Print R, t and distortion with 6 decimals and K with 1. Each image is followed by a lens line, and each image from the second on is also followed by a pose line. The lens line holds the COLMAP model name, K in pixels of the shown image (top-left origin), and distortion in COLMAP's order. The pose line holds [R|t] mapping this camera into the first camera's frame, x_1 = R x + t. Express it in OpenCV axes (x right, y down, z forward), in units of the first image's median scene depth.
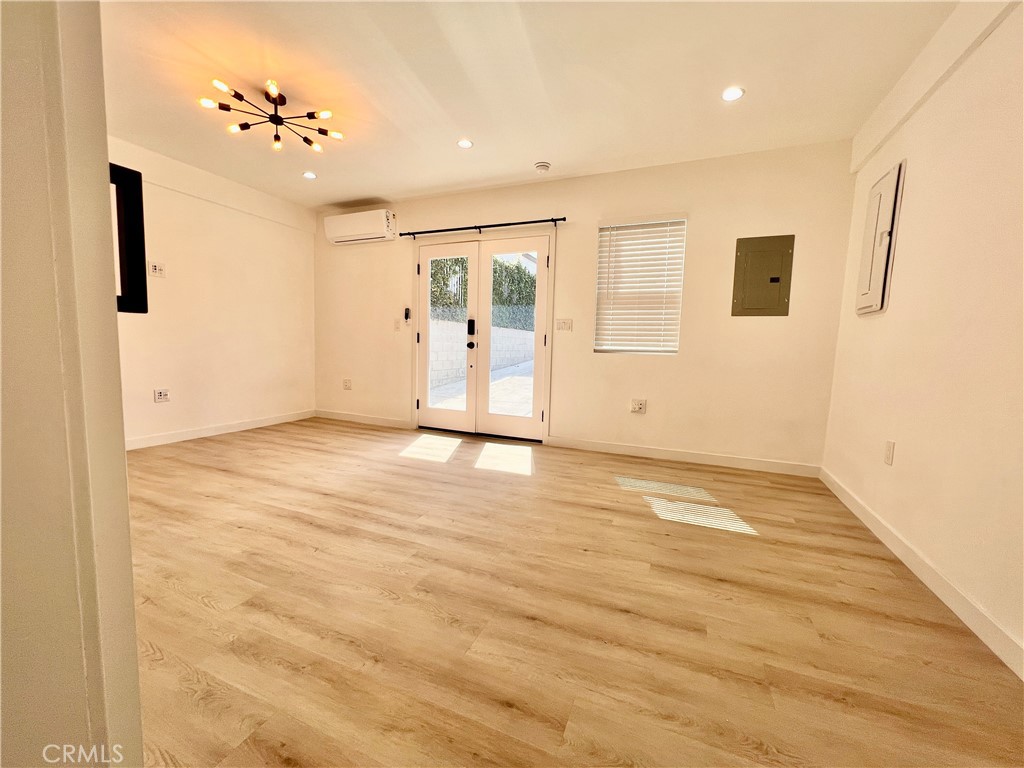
lens RADIAL K [[412.0, 0, 511.5], [0, 412.0, 383.3], [0, 0, 1]] dist [-0.003433, 0.000416]
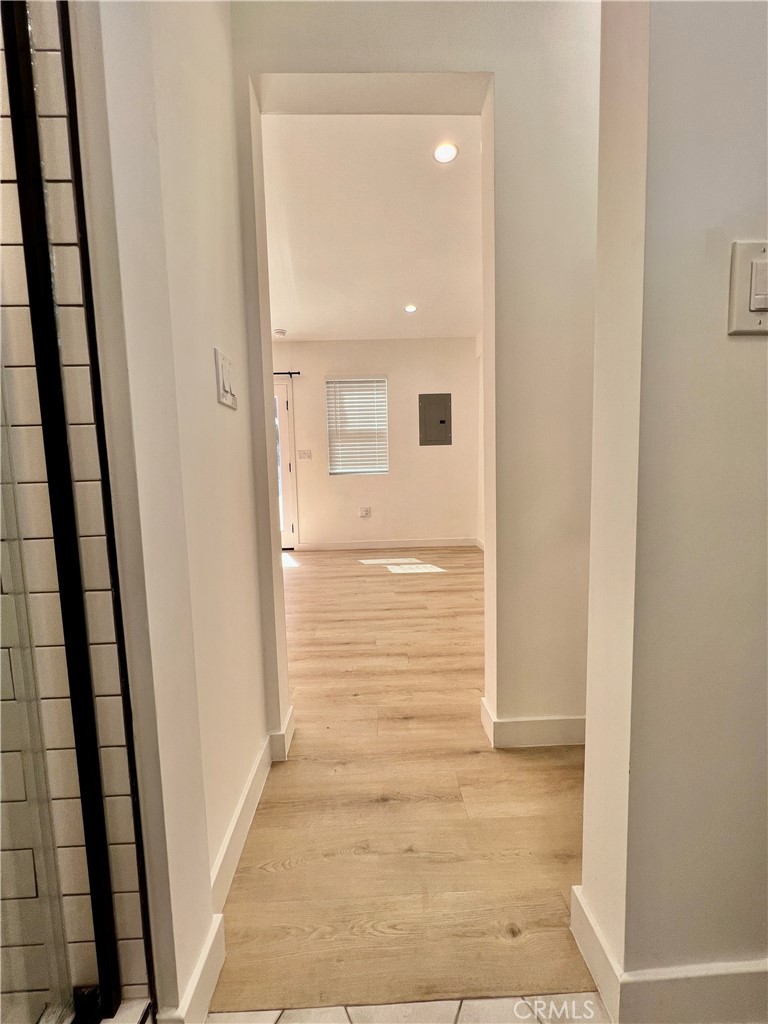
lens RADIAL K [[412.0, 0, 390.5], [0, 412.0, 512.9], [0, 0, 1]] dist [-0.003433, 0.000416]
pose [[0.907607, -0.088016, 0.410491, -0.232284], [0.086629, 0.995997, 0.022019, 0.044997], [-0.410786, 0.015576, 0.911599, -0.372982]]
